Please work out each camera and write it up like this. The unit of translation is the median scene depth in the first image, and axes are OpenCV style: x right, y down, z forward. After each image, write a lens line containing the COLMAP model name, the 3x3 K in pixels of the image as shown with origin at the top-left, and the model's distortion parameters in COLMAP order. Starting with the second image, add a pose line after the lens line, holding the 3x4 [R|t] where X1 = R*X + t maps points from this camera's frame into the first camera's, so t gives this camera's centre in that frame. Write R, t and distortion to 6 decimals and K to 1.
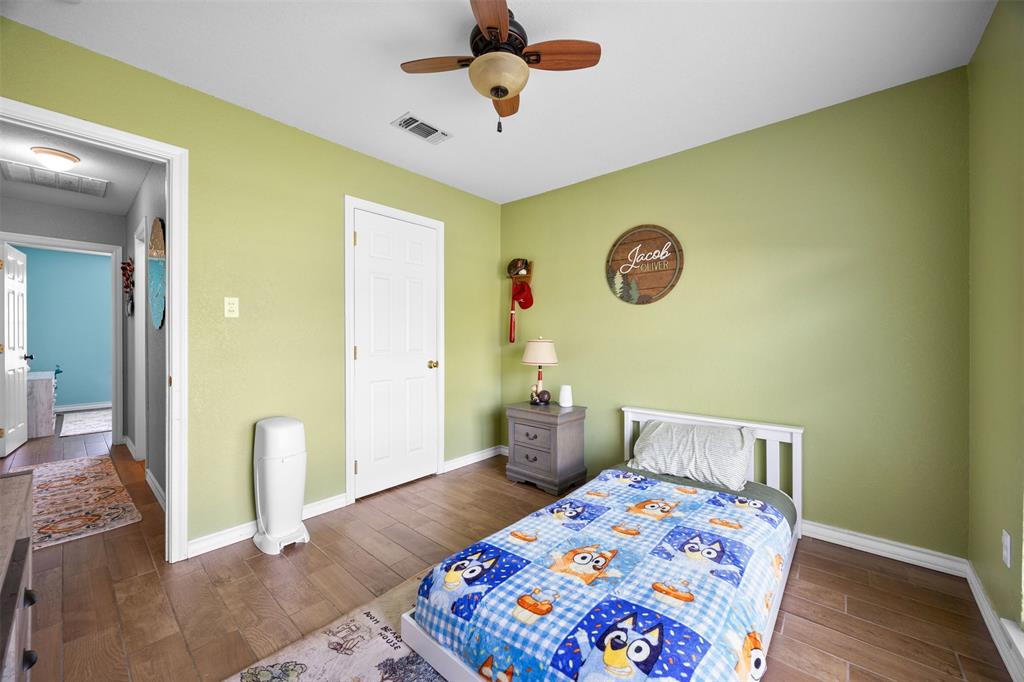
lens RADIAL K [[390.5, 0, 508.8], [0, 390.5, 337.1], [0, 0, 1]] dist [-0.000772, 0.000107]
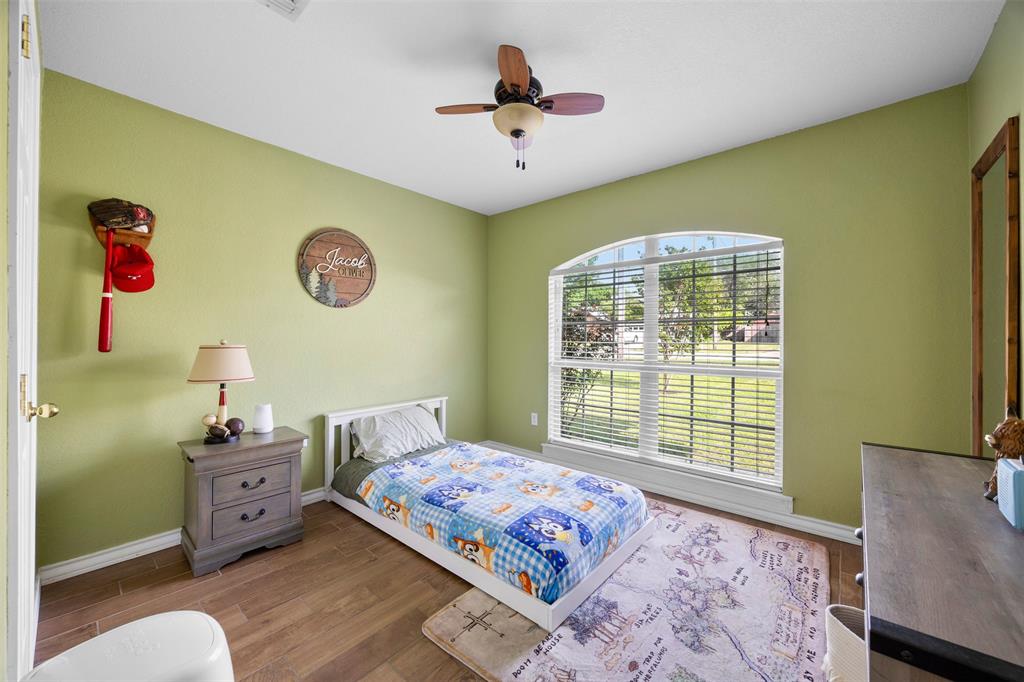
lens RADIAL K [[387.7, 0, 512.0], [0, 387.7, 341.0], [0, 0, 1]] dist [-0.000534, -0.000185]
pose [[-0.004836, -0.006125, 0.999970, -0.797172], [0.001772, 0.999980, 0.006134, -0.004621], [-0.999987, 0.001802, -0.004825, 0.680936]]
